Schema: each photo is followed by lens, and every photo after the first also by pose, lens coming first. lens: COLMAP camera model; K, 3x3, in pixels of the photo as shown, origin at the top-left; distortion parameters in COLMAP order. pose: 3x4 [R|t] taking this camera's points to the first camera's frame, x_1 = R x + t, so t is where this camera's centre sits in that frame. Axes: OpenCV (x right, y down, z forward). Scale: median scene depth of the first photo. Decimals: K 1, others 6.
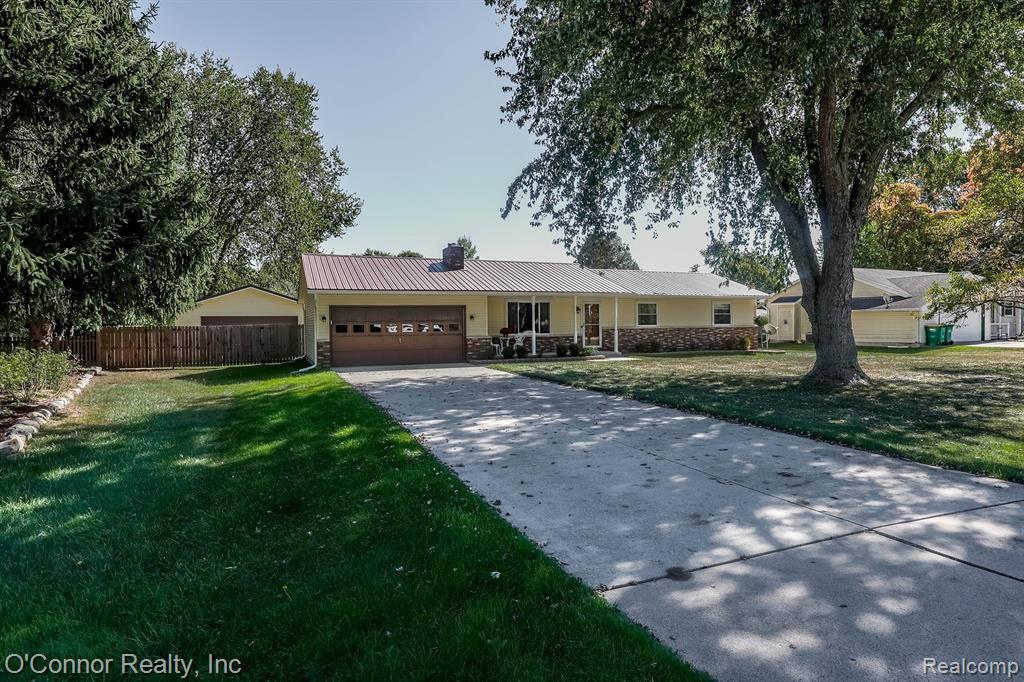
lens RADIAL K [[591.8, 0, 512.0], [0, 591.8, 341.0], [0, 0, 1]] dist [0.000111, -0.000006]
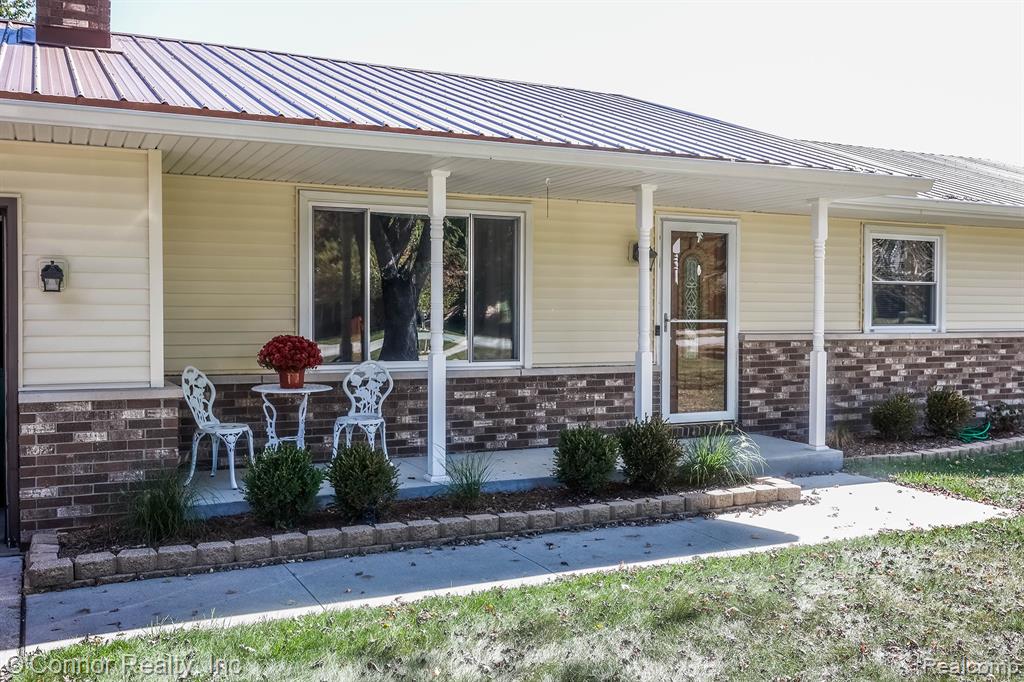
lens RADIAL K [[982.0, 0, 512.0], [0, 982.0, 341.0], [0, 0, 1]] dist [-0.002475, 0.017642]
pose [[0.996340, 0.009832, 0.084908, 0.032425], [-0.010142, 0.999943, 0.003231, -0.021509], [-0.084871, -0.004080, 0.996384, 0.648436]]
